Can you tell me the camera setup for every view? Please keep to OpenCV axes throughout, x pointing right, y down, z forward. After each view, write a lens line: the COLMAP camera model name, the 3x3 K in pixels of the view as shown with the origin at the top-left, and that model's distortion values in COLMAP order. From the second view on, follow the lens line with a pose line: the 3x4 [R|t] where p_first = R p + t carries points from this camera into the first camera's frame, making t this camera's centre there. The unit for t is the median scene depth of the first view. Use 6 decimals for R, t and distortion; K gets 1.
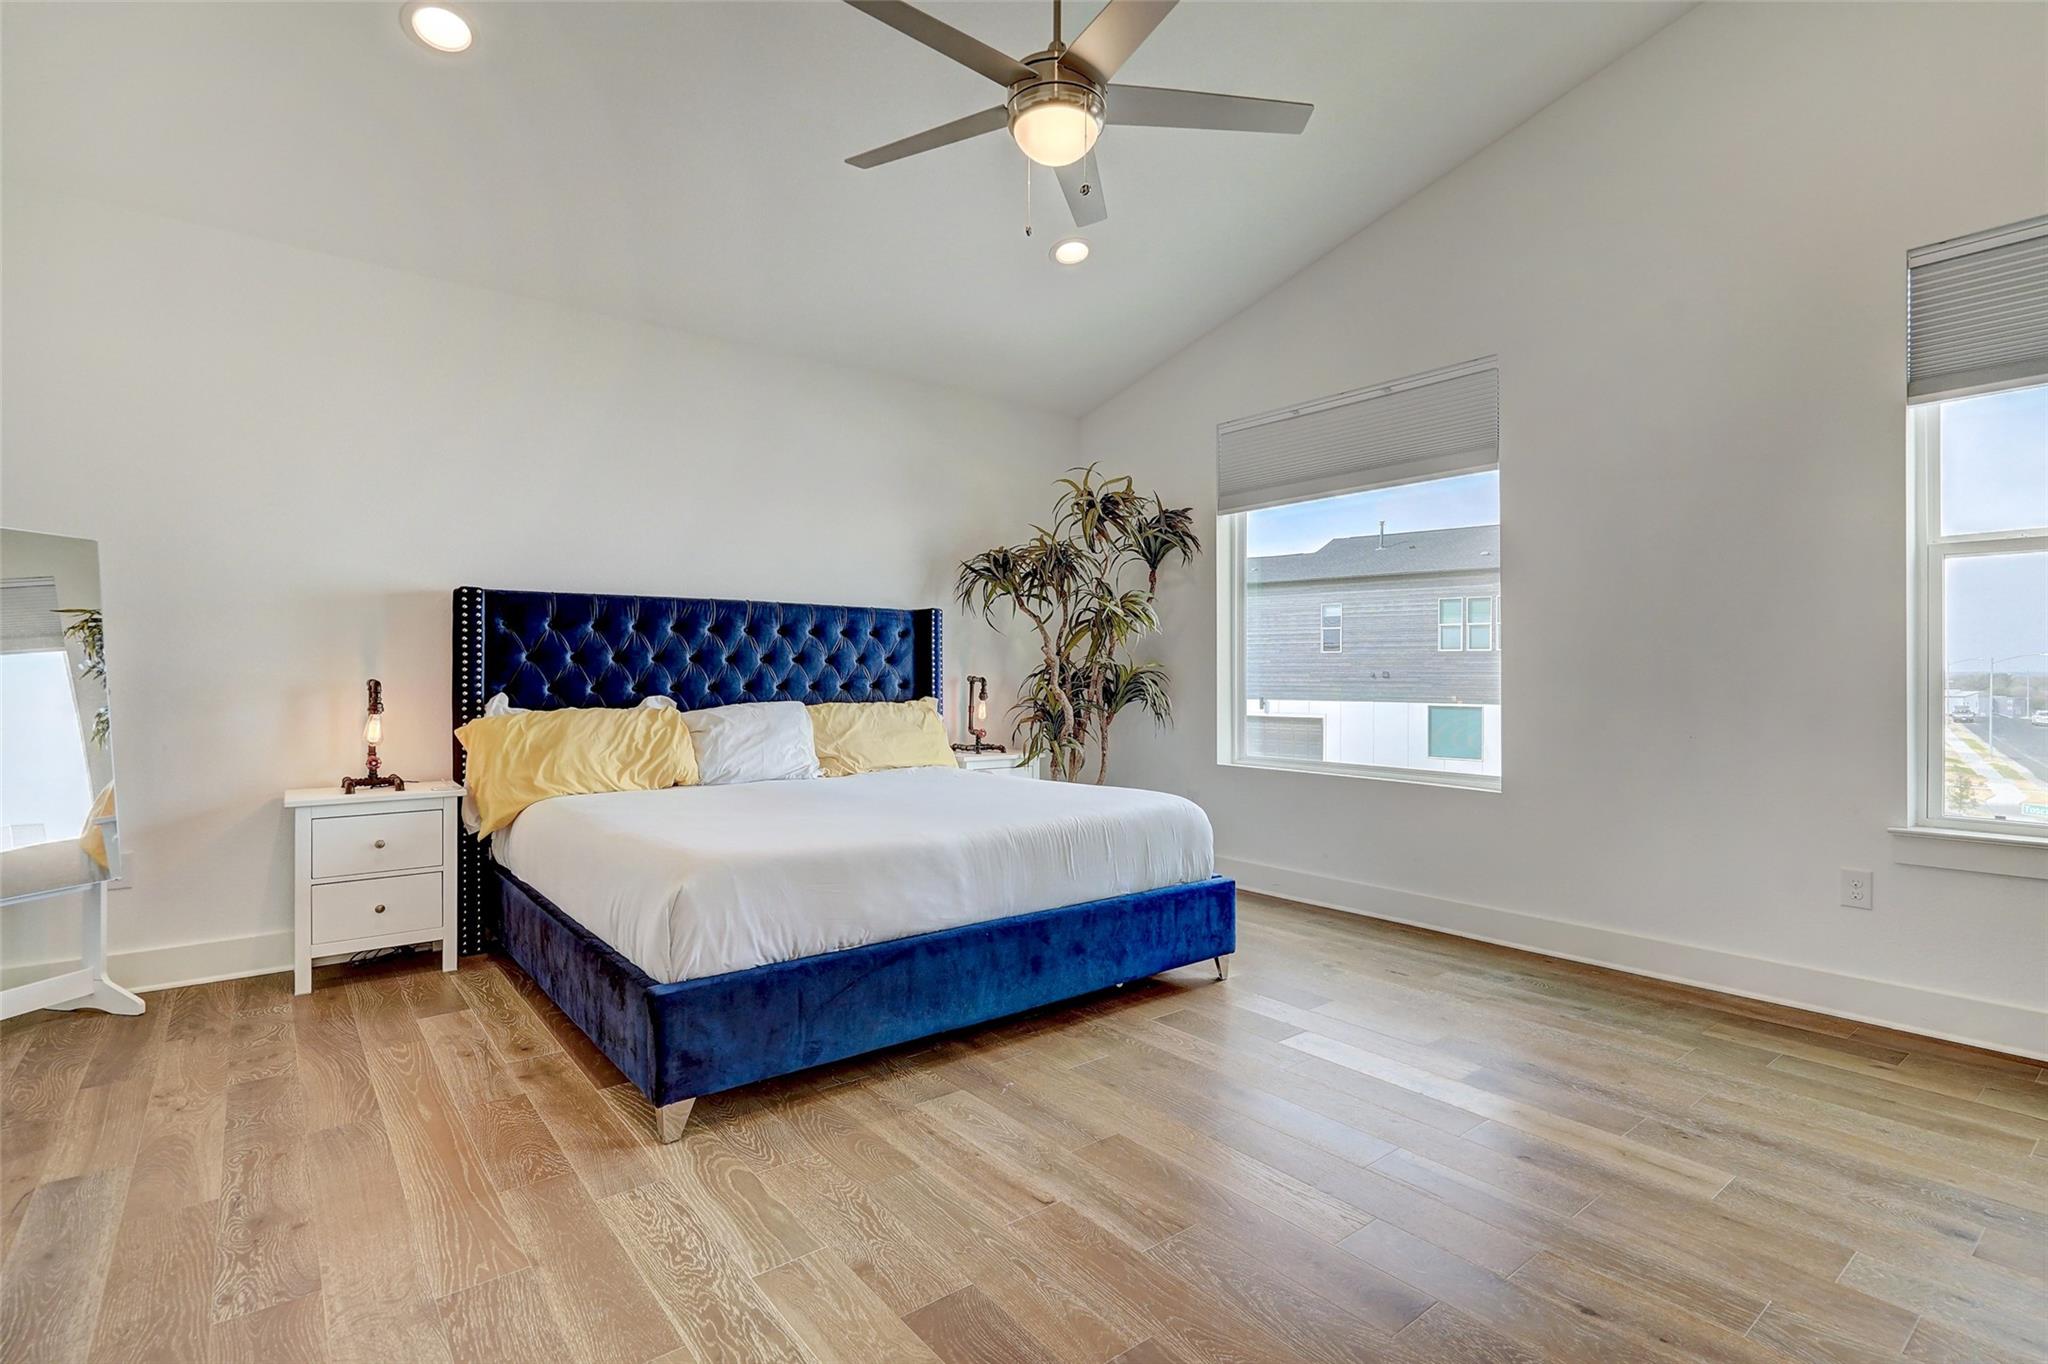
lens RADIAL K [[990.2, 0, 1016.9], [0, 990.2, 688.9], [0, 0, 1]] dist [-0.003889, 0.003837]
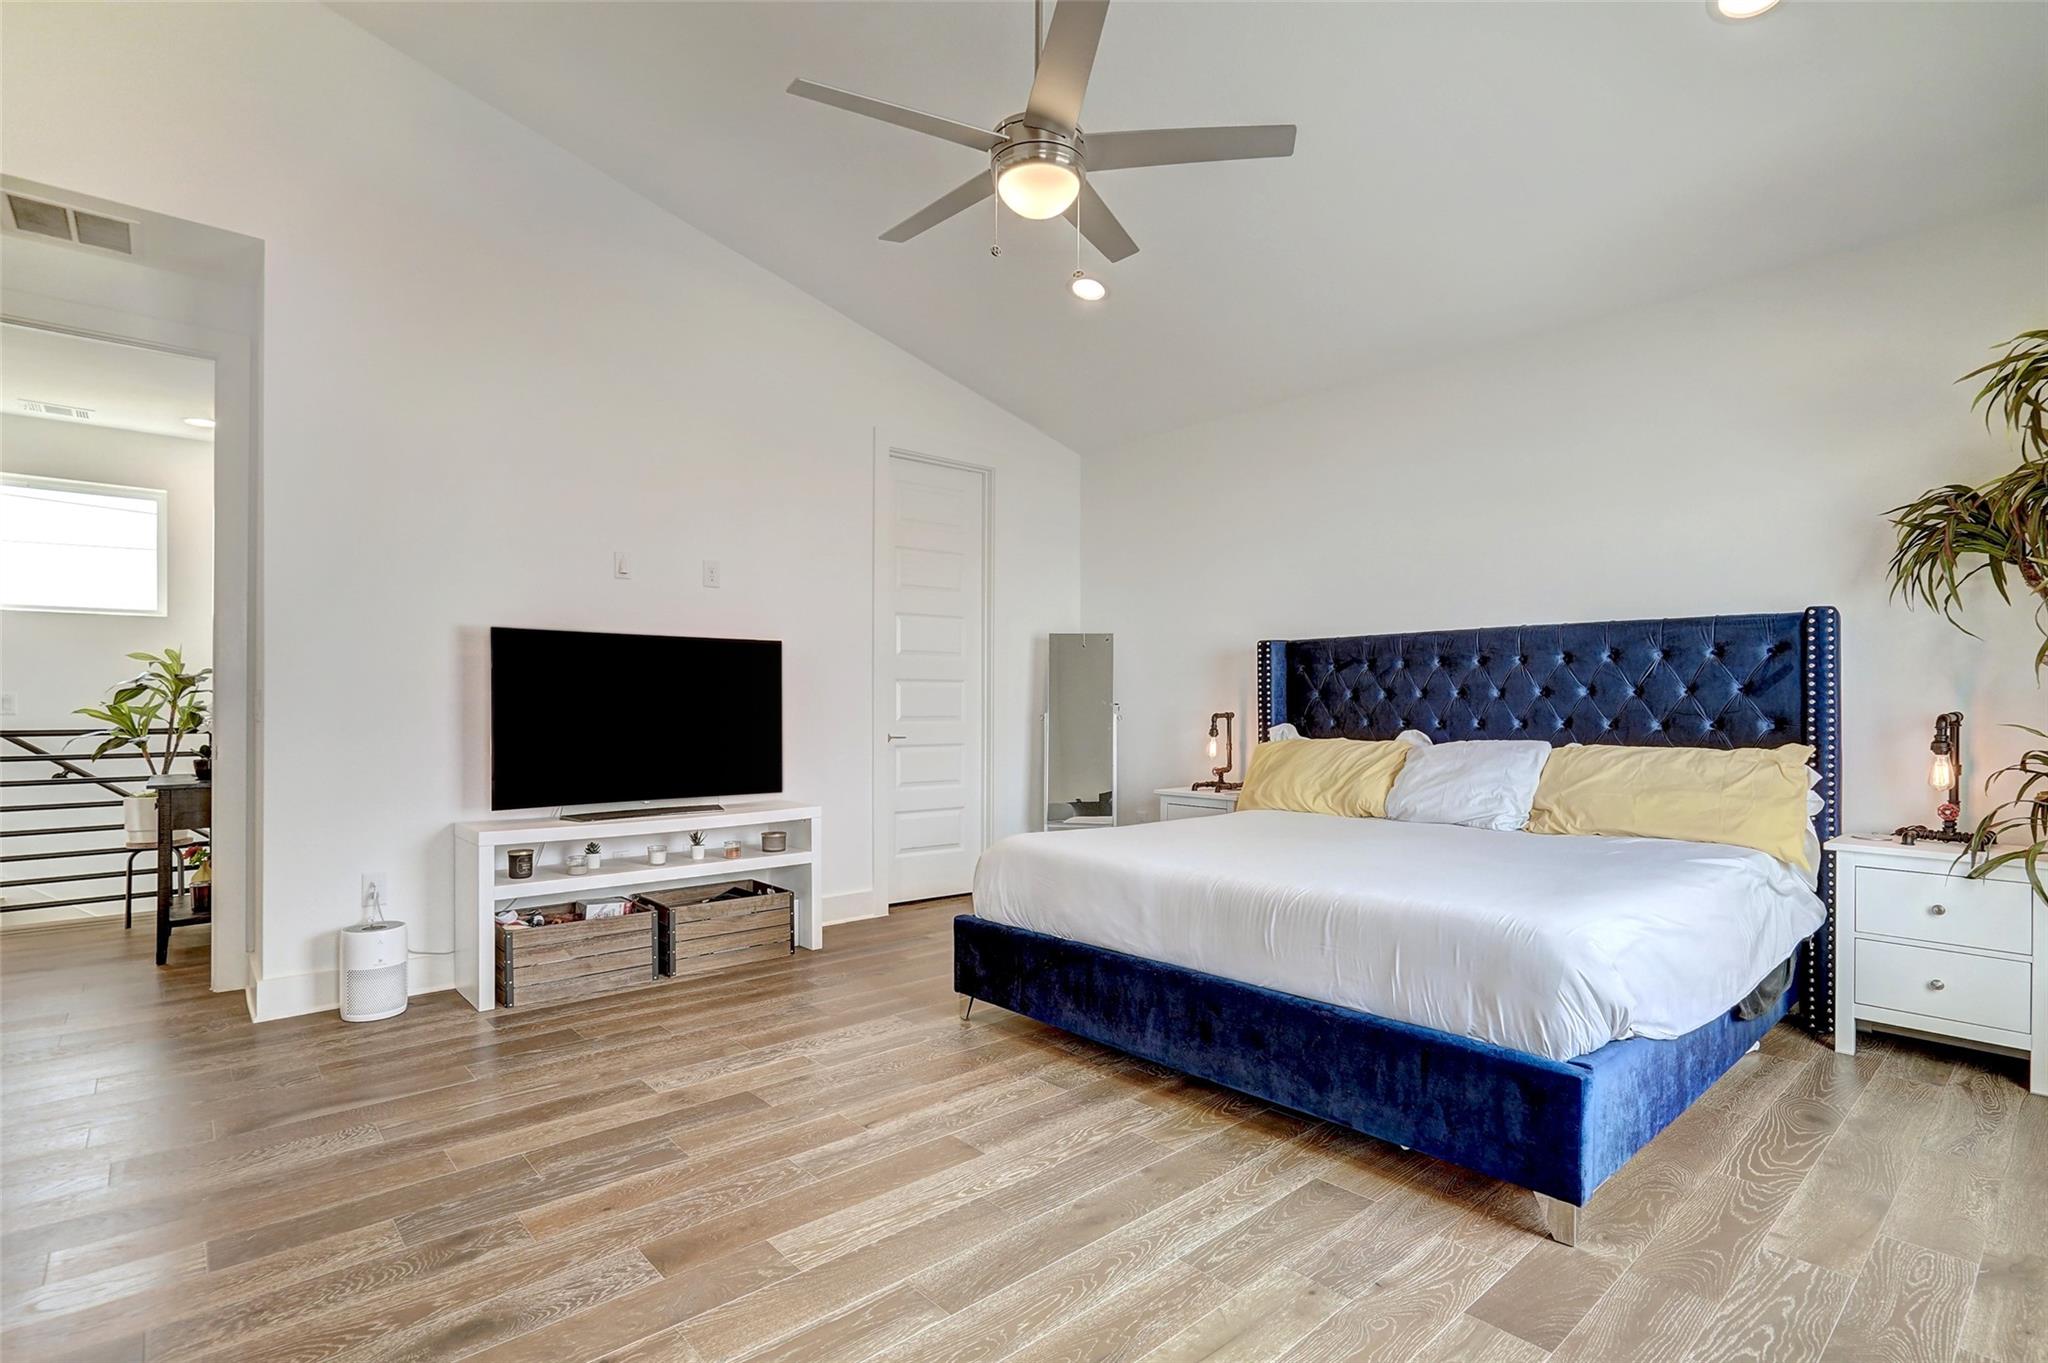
lens RADIAL K [[990.2, 0, 1017.9], [0, 990.2, 693.0], [0, 0, 1]] dist [-0.003889, 0.003837]
pose [[0.055505, -0.015521, -0.998338, 0.714369], [-0.016582, 0.999727, -0.016464, -0.008432], [0.998321, 0.017468, 0.055232, 0.607169]]
